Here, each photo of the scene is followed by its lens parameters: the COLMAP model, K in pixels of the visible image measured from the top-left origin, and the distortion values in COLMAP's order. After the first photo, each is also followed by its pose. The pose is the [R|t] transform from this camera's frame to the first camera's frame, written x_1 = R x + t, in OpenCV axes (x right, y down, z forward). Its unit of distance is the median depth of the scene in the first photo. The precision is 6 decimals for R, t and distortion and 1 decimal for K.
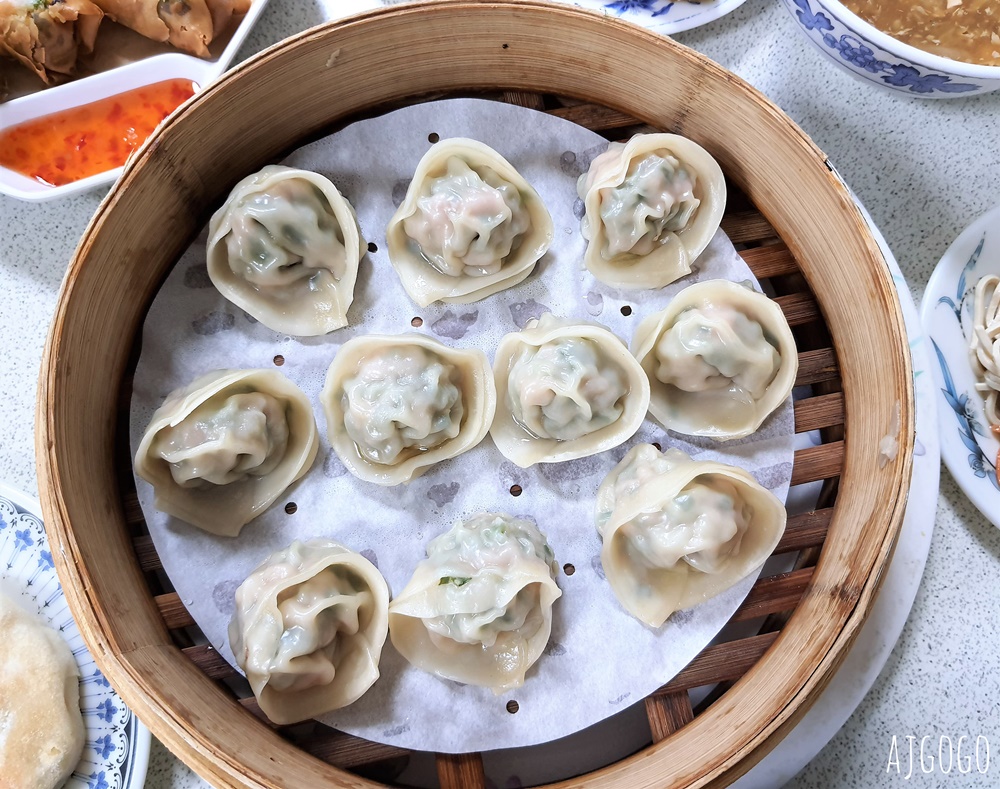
lens RADIAL K [[845.4, 0, 523.0], [0, 845.4, 393.3], [0, 0, 1]] dist [0.060831, -0.139276]
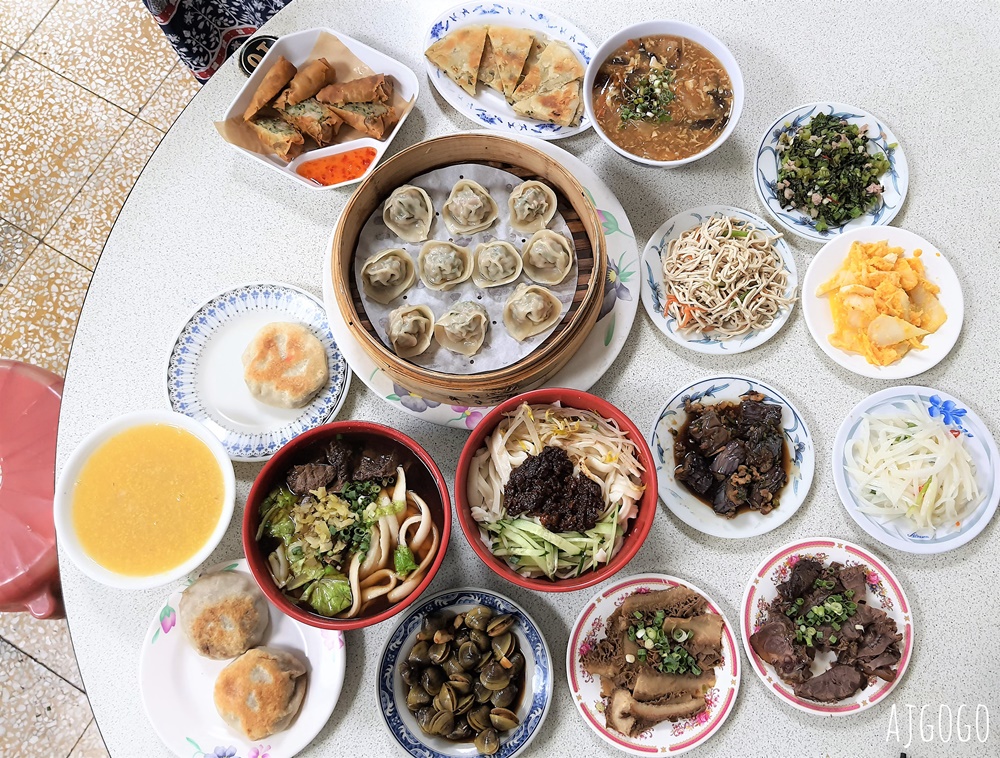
lens RADIAL K [[871.3, 0, 553.1], [0, 871.3, 381.7], [0, 0, 1]] dist [0.129812, -0.363840]
pose [[0.996287, 0.062881, -0.058799, 0.453220], [-0.064068, 0.997774, -0.018524, 0.455778], [0.057504, 0.022223, 0.998098, -2.068386]]
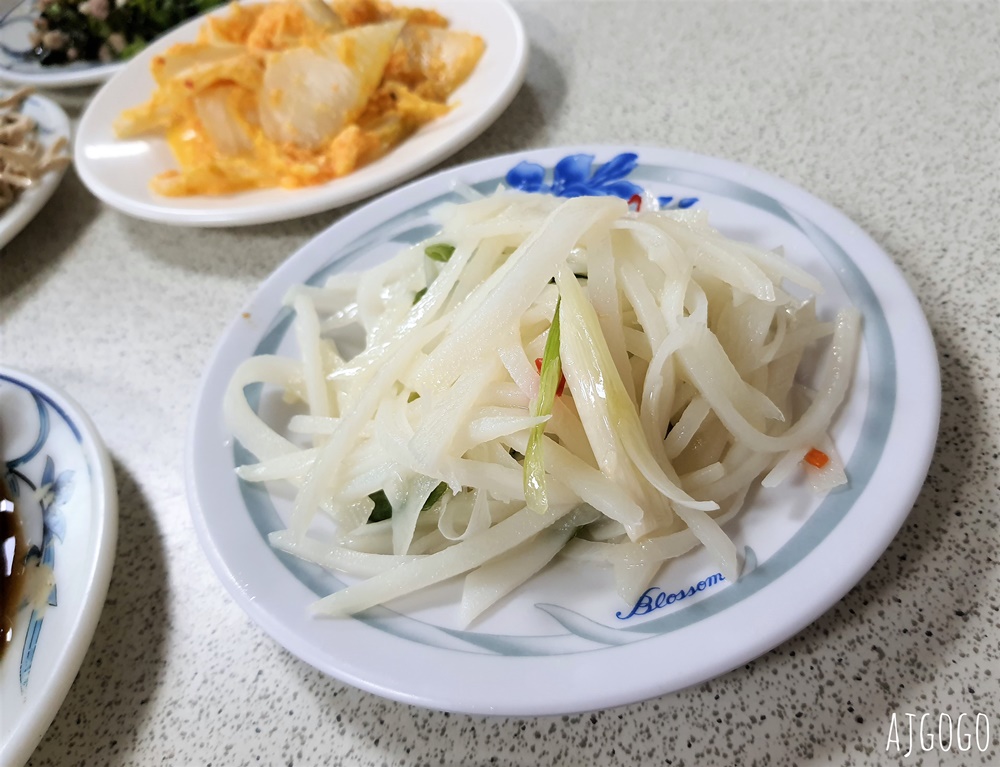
lens RADIAL K [[914.6, 0, 500.0], [0, 914.6, 383.5], [0, 0, 1]] dist [0.060671, -0.181041]
pose [[0.933797, -0.353294, 0.056634, 1.469478], [0.326776, 0.777593, -0.537184, 1.009179], [0.145746, 0.520127, 0.841562, 0.491776]]
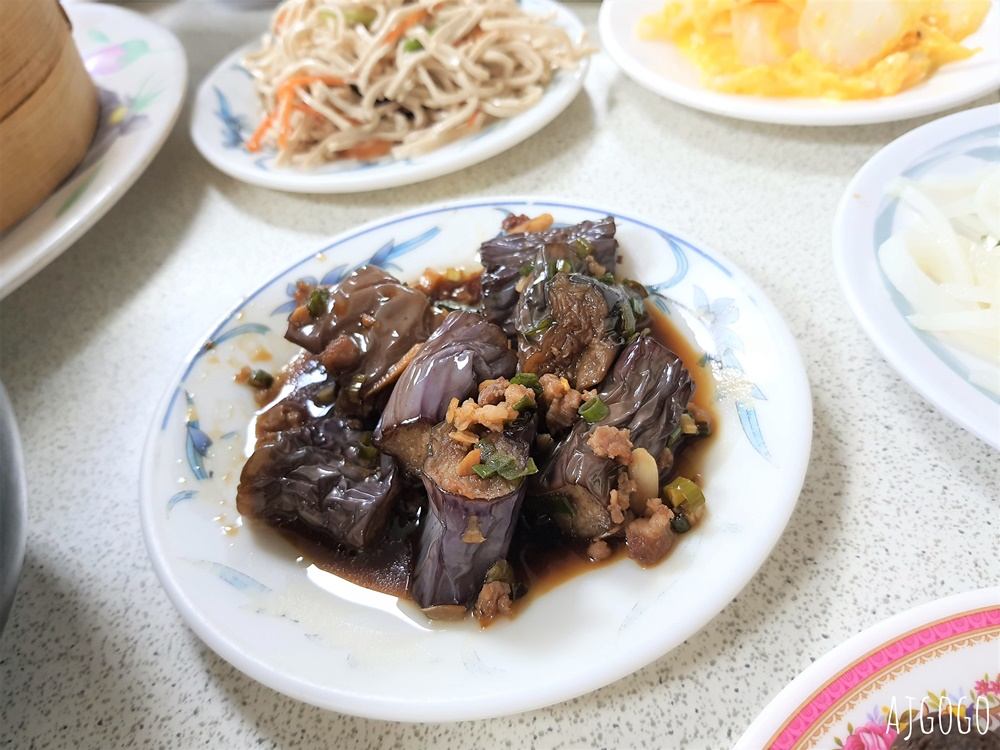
lens RADIAL K [[827.6, 0, 500.0], [0, 827.6, 375.0], [0, 0, 1]] dist [0.033152, -0.074863]
pose [[0.980878, -0.187808, -0.051046, 0.983577], [0.133239, 0.839185, -0.527271, 0.999329], [0.141863, 0.510388, 0.848162, 0.438321]]
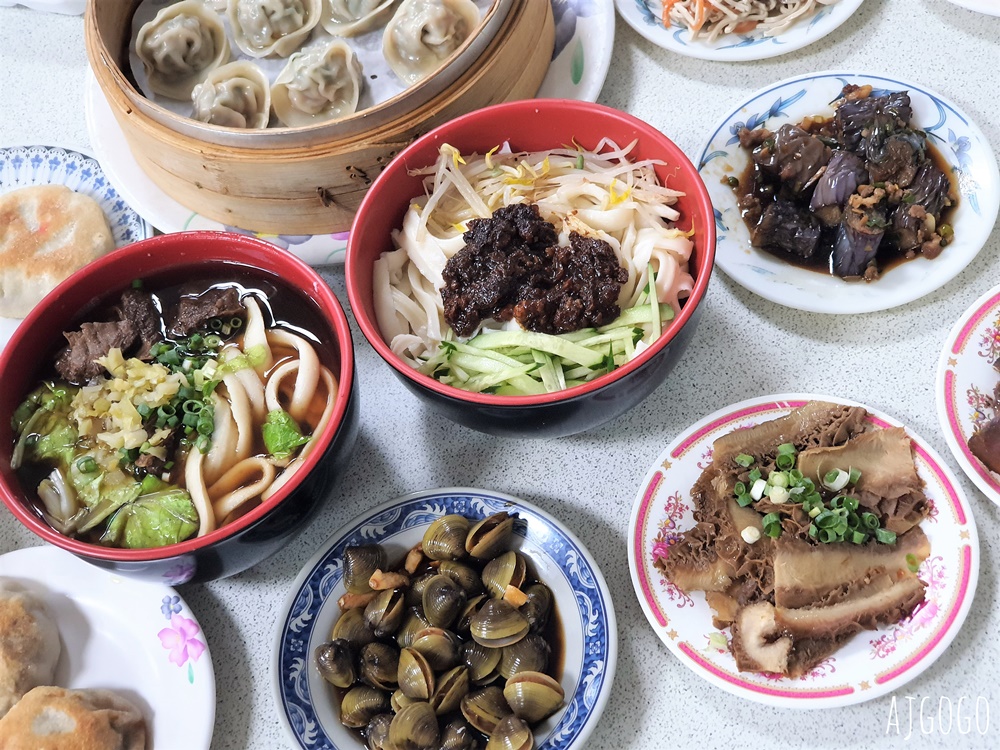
lens RADIAL K [[1511.0, 0, 500.0], [0, 1511.0, 375.0], [0, 0, 1]] dist [0.000989, 0.183571]
pose [[0.974756, -0.198702, -0.101820, 0.494972], [0.155461, 0.931355, -0.329257, 1.816388], [0.160255, 0.305116, 0.938735, -1.671776]]
